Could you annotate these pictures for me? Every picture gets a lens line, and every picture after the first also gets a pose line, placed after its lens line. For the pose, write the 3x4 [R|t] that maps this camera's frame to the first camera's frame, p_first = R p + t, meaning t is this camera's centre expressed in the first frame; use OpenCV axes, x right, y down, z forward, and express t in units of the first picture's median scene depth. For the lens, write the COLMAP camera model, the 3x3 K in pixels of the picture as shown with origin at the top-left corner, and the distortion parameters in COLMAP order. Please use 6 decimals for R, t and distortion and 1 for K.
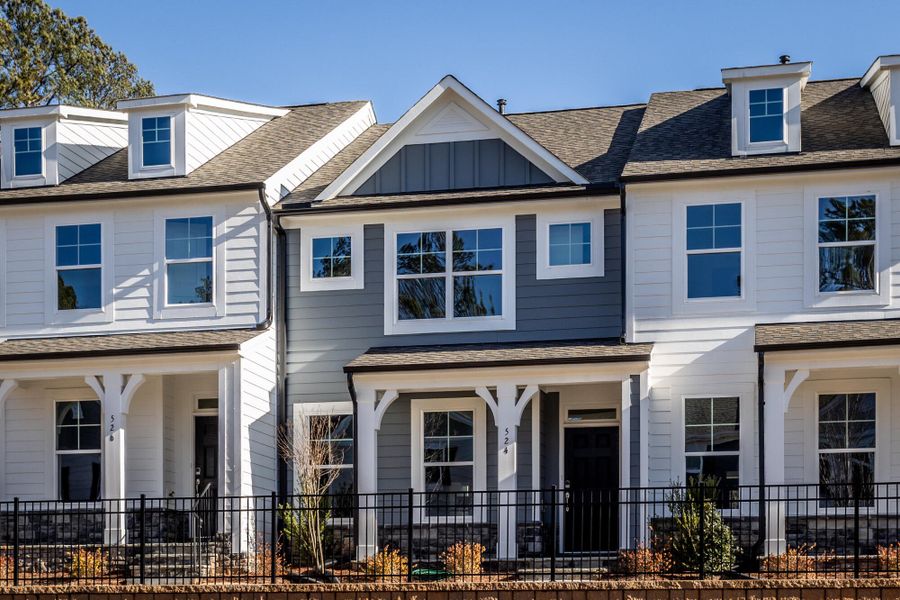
lens RADIAL K [[1243.8, 0, 450.0], [0, 1243.8, 300.0], [0, 0, 1]] dist [-0.033390, 0.030578]
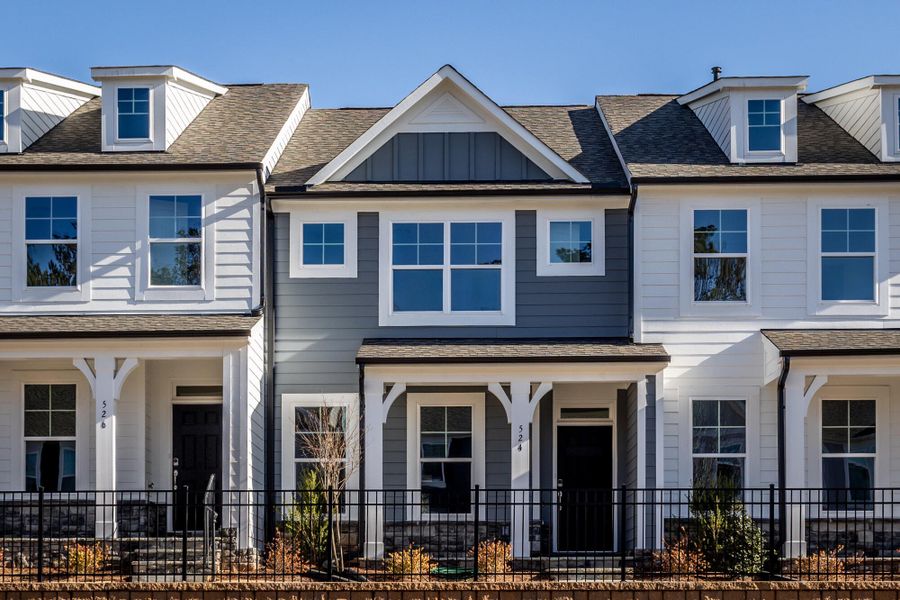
lens RADIAL K [[1243.8, 0, 450.0], [0, 1243.8, 300.0], [0, 0, 1]] dist [-0.033390, 0.030578]
pose [[0.988178, 0.040734, 0.147799, -0.146745], [-0.040894, 0.999162, -0.001952, 0.007334], [-0.147755, -0.004115, 0.989015, 0.030991]]
